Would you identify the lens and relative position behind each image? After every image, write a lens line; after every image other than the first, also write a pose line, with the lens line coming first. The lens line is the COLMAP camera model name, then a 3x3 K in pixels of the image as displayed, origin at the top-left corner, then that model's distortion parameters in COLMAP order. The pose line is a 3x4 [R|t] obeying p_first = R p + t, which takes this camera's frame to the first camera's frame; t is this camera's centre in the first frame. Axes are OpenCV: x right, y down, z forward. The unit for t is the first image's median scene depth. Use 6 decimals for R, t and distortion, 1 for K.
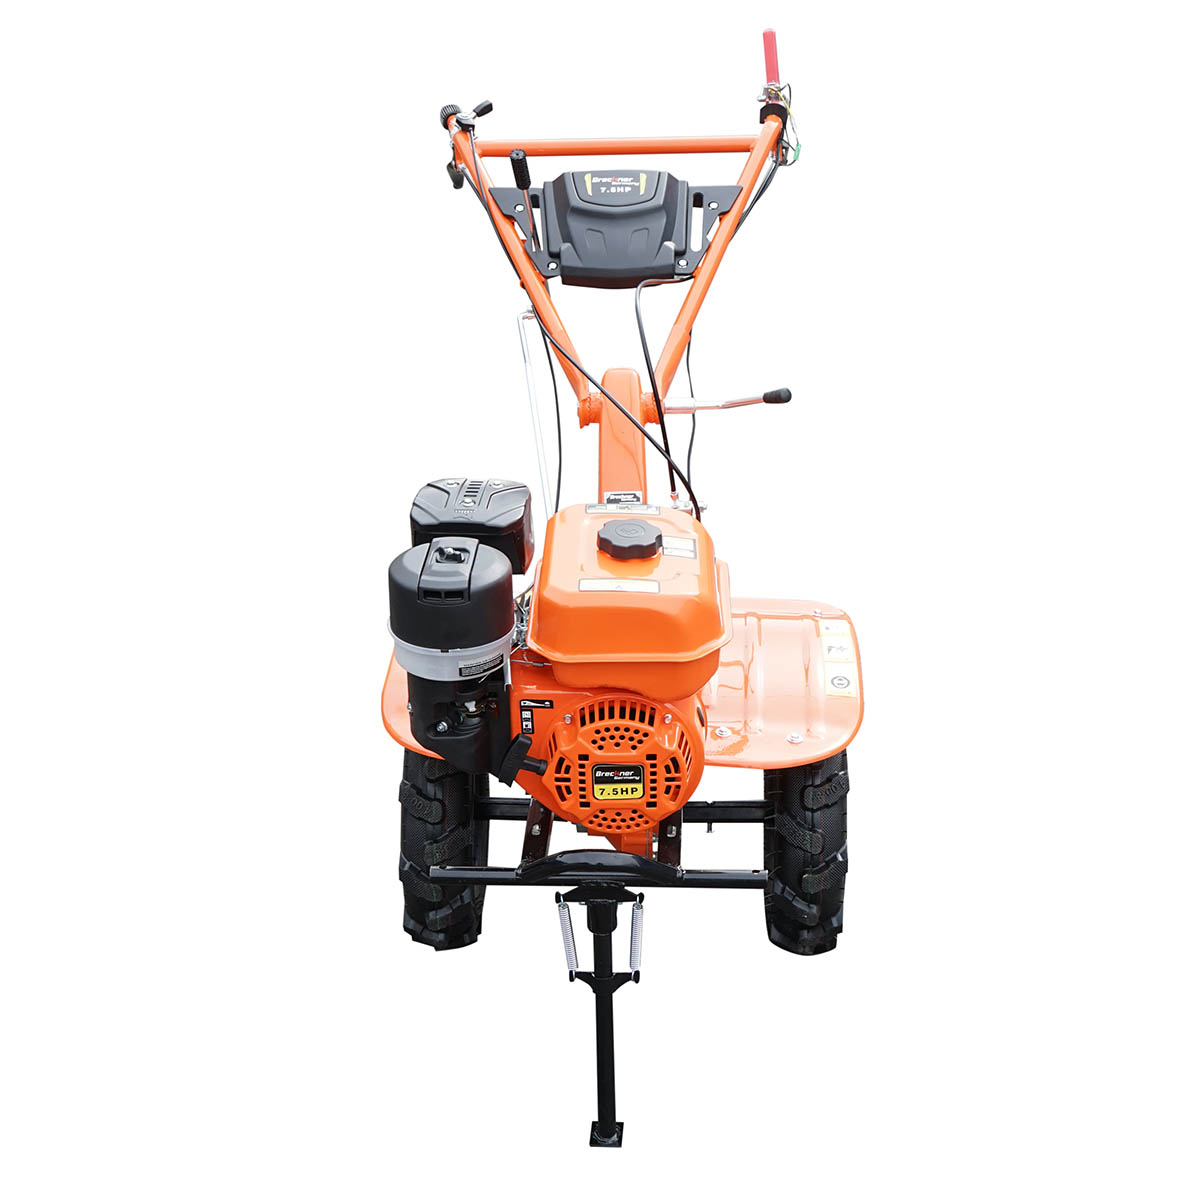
lens RADIAL K [[1709.5, 0, 670.5], [0, 1709.5, 598.9], [0, 0, 1]] dist [-0.007543, -0.015769]
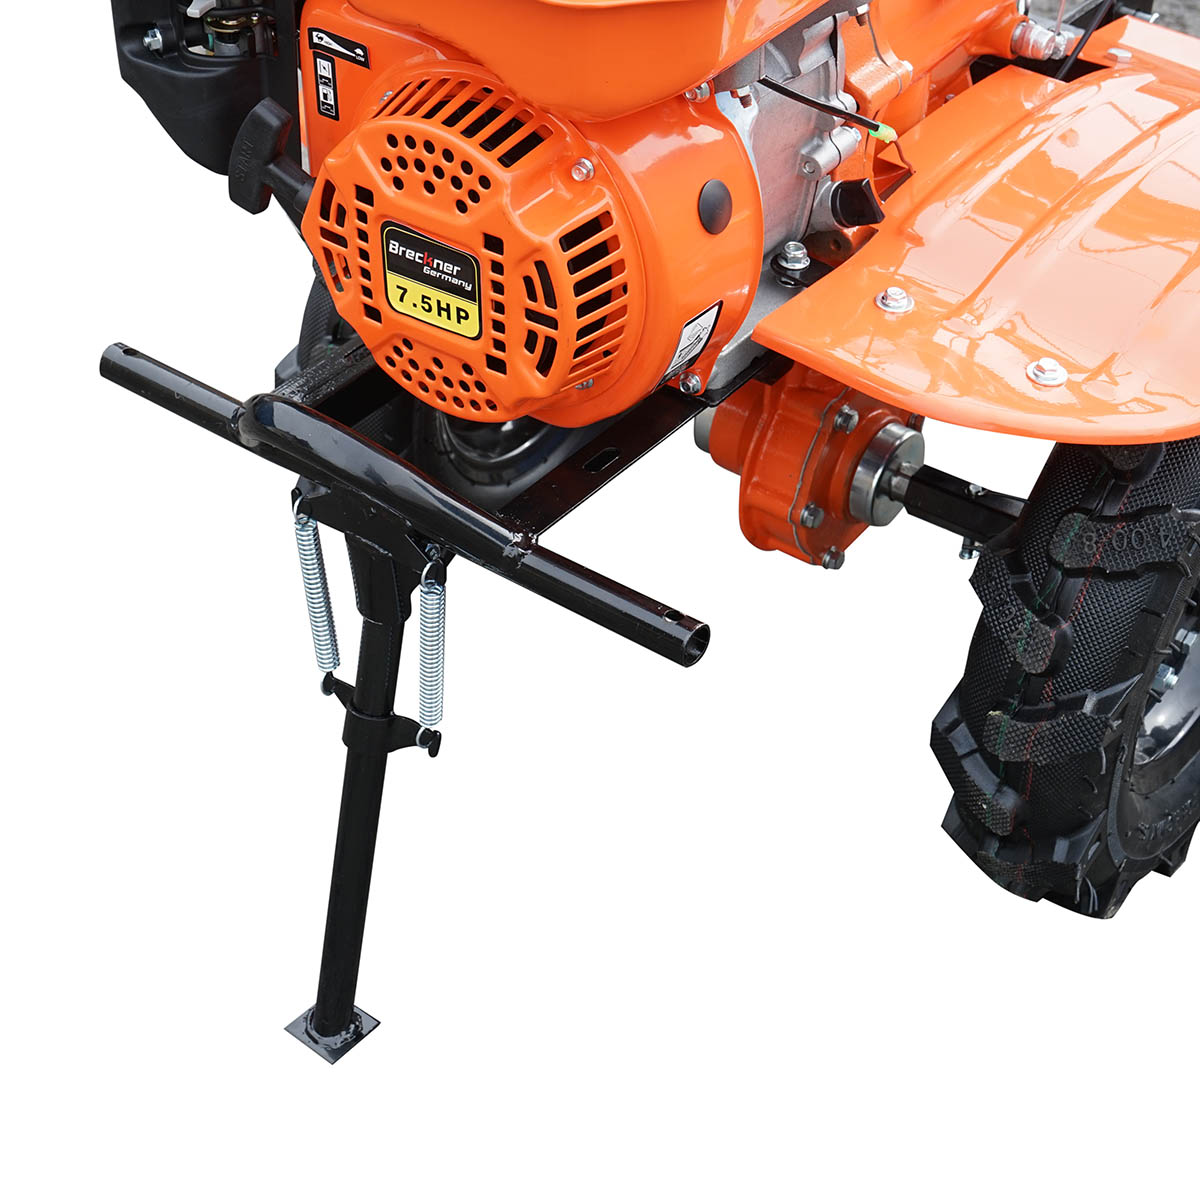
lens RADIAL K [[2379.7, 0, 371.9], [0, 2379.7, 601.2], [0, 0, 1]] dist [0.013429, -0.100020]
pose [[0.759372, 0.379303, -0.528662, 0.290221], [-0.266083, 0.922490, 0.279664, 0.021030], [0.593763, -0.071701, 0.801439, 0.521562]]
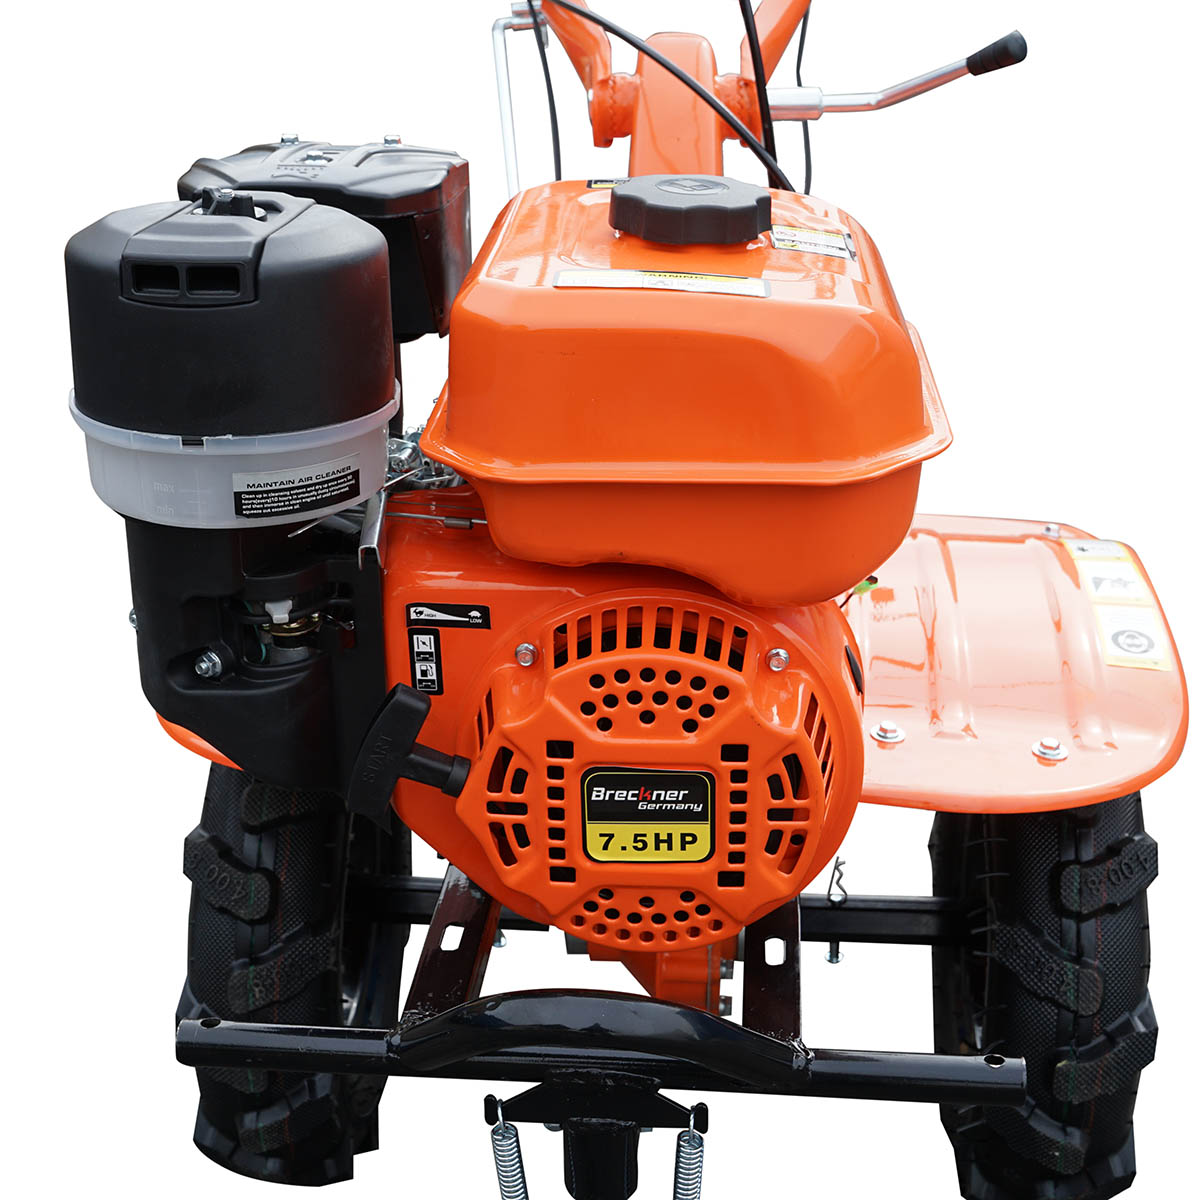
lens RADIAL K [[1789.0, 0, 633.2], [0, 1789.0, 568.2], [0, 0, 1]] dist [-0.010876, 0.020615]
pose [[0.998525, 0.019614, -0.050632, -0.014265], [-0.023875, 0.996096, -0.084983, 0.084760], [0.048768, 0.086067, 0.995095, 0.583828]]
